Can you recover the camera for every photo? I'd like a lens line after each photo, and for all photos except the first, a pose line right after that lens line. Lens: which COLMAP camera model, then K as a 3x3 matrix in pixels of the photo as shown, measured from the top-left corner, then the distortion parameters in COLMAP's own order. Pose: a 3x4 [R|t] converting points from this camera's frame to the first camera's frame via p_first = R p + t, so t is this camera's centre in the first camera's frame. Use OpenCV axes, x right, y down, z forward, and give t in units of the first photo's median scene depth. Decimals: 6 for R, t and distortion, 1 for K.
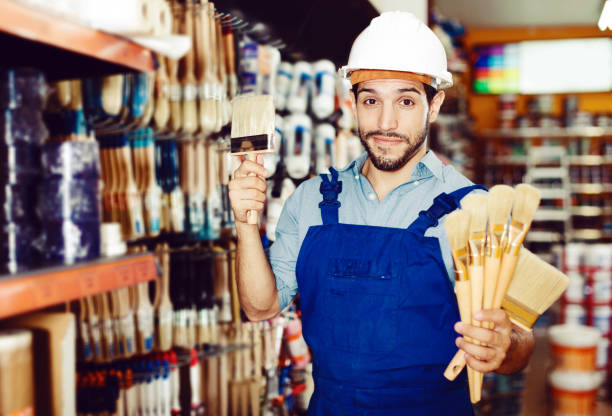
lens RADIAL K [[709.3, 0, 304.4], [0, 709.3, 196.1], [0, 0, 1]] dist [-0.186255, 0.016182]
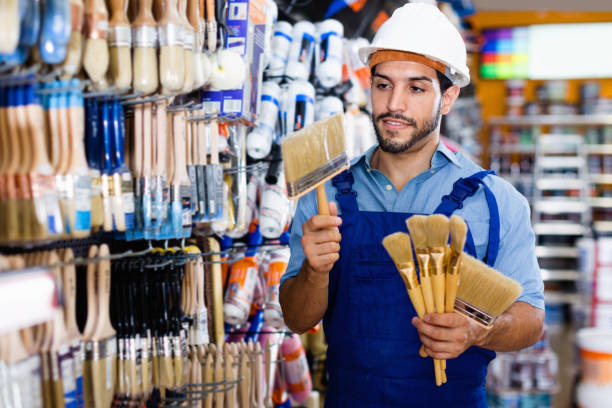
lens RADIAL K [[693.2, 0, 306.0], [0, 693.2, 204.0], [0, 0, 1]] dist [-0.142078, -0.027064]
pose [[0.999947, 0.010236, -0.000790, 0.002097], [-0.010207, 0.999486, 0.030392, 0.000961], [0.001101, -0.030382, 0.999538, 0.223809]]
